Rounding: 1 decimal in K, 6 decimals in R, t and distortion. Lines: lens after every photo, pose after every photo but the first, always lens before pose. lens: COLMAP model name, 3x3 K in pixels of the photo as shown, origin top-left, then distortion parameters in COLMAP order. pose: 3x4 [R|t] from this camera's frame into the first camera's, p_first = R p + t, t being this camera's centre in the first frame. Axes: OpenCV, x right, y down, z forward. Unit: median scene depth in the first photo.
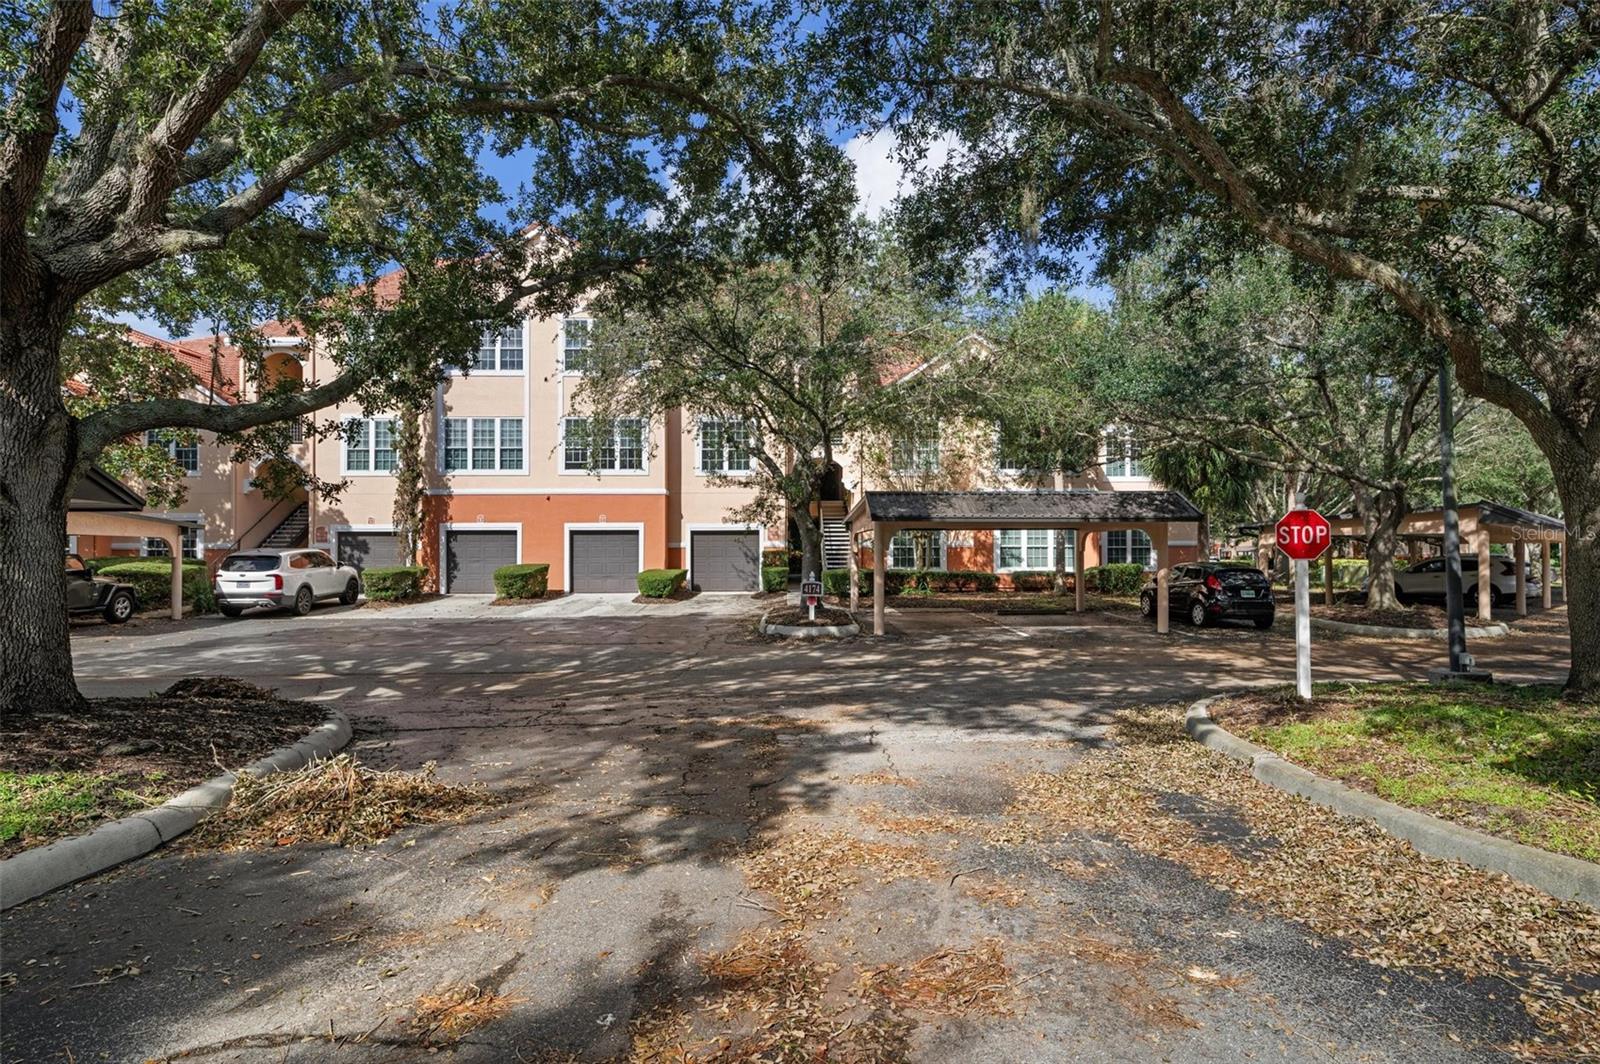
lens RADIAL K [[895.4, 0, 798.1], [0, 895.4, 534.8], [0, 0, 1]] dist [0.001610, 0.000284]
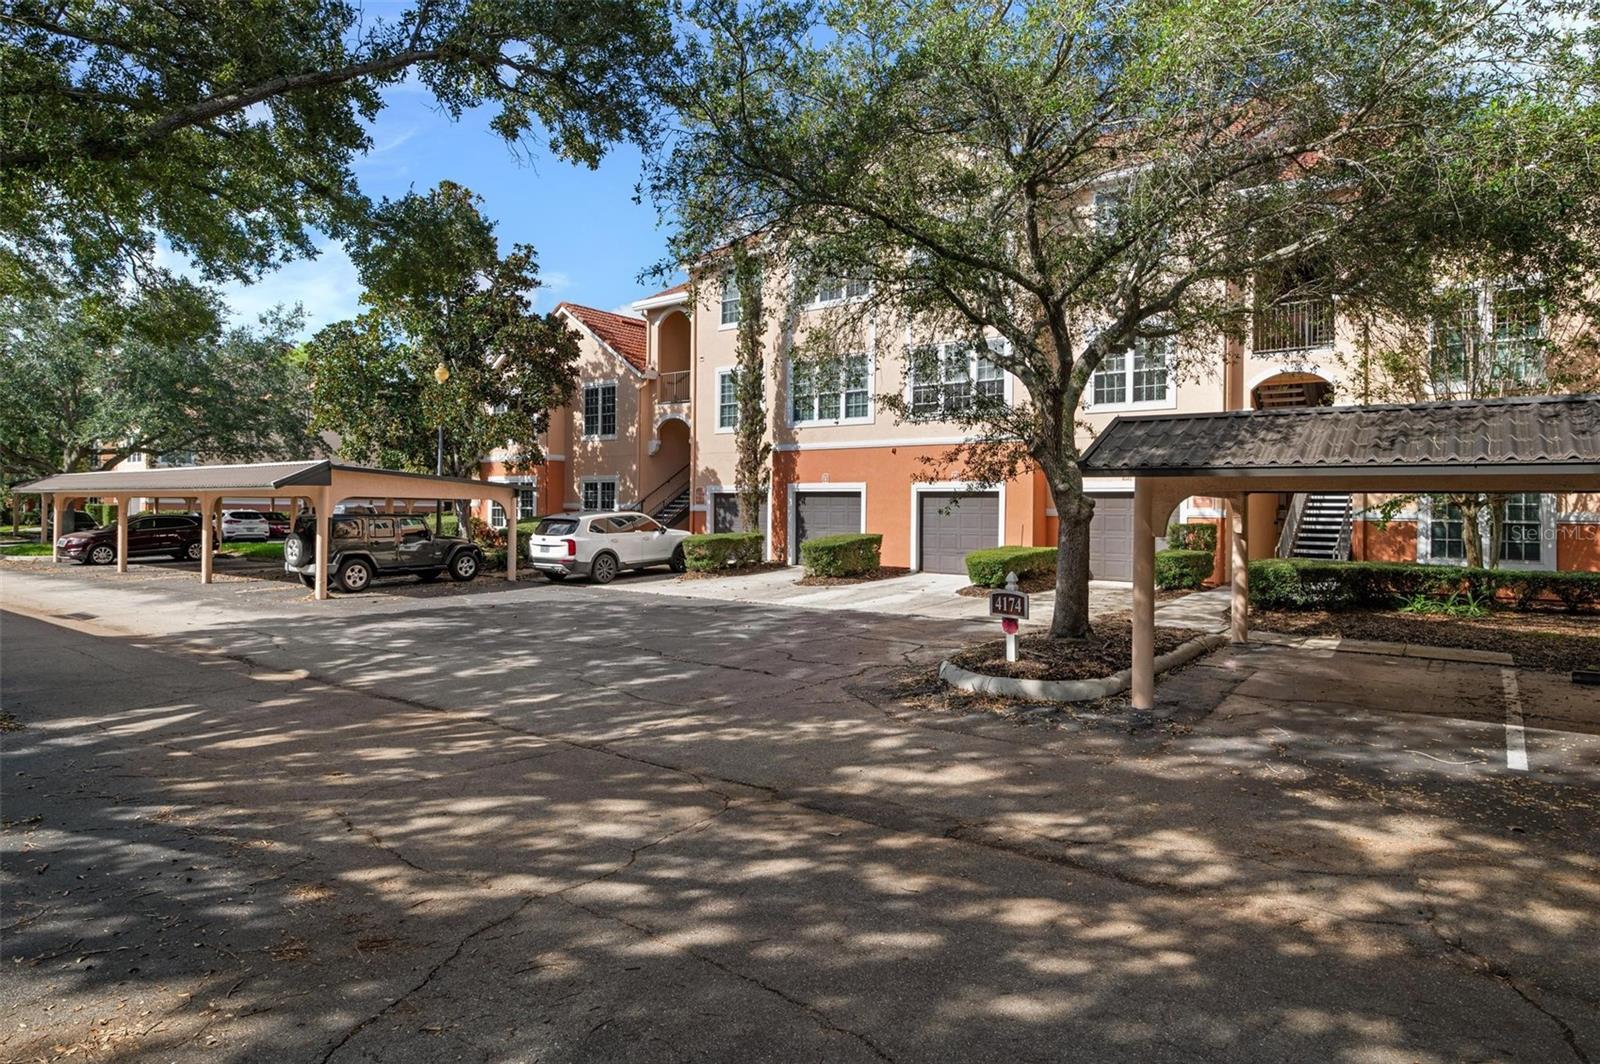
lens RADIAL K [[895.4, 0, 801.9], [0, 895.4, 519.6], [0, 0, 1]] dist [0.001610, 0.000284]
pose [[0.786331, 0.019256, -0.617505, 0.148281], [-0.001490, 0.999570, 0.029273, -0.003328], [0.617803, -0.022098, 0.786022, 0.324344]]
